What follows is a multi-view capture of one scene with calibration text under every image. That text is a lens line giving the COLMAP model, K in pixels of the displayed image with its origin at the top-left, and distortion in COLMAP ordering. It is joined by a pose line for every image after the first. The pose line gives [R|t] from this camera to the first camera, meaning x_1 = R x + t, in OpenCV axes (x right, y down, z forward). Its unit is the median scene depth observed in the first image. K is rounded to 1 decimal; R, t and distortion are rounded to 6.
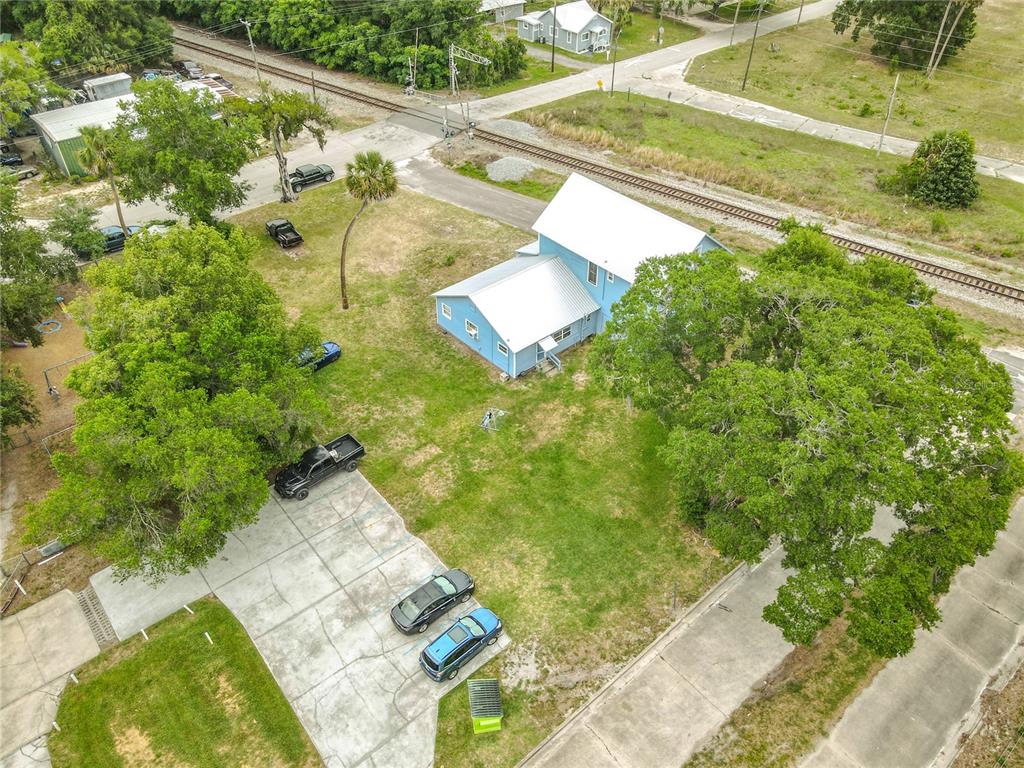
lens RADIAL K [[742.1, 0, 534.0], [0, 742.1, 383.3], [0, 0, 1]] dist [0.015409, 0.003326]
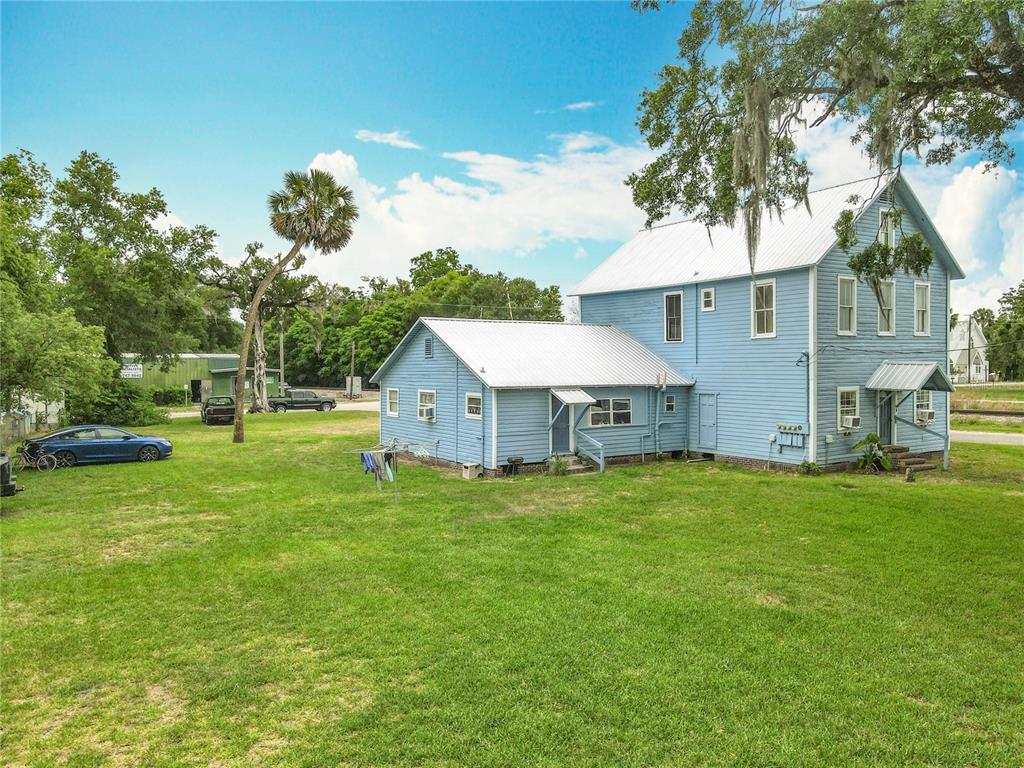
lens RADIAL K [[788.4, 0, 488.9], [0, 788.4, 383.4], [0, 0, 1]] dist [0.006771, 0.012139]
pose [[0.975472, -0.012504, -0.219769, 0.070500], [-0.128194, 0.779342, -0.613346, 0.217906], [0.178944, 0.626475, 0.758623, 0.574967]]
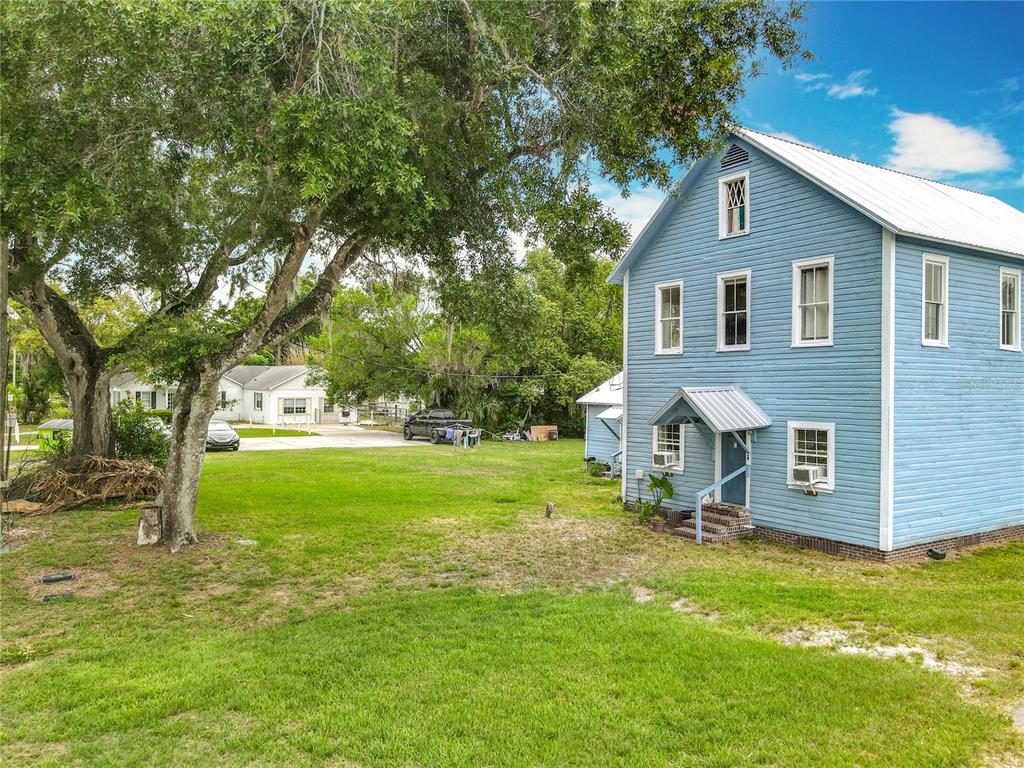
lens RADIAL K [[768.4, 0, 514.5], [0, 768.4, 387.7], [0, 0, 1]] dist [0.013524, 0.008138]
pose [[-0.150002, -0.006966, -0.988661, 0.526018], [-0.640254, 0.762662, 0.091767, -0.066950], [0.753375, 0.646759, -0.118861, 0.916687]]
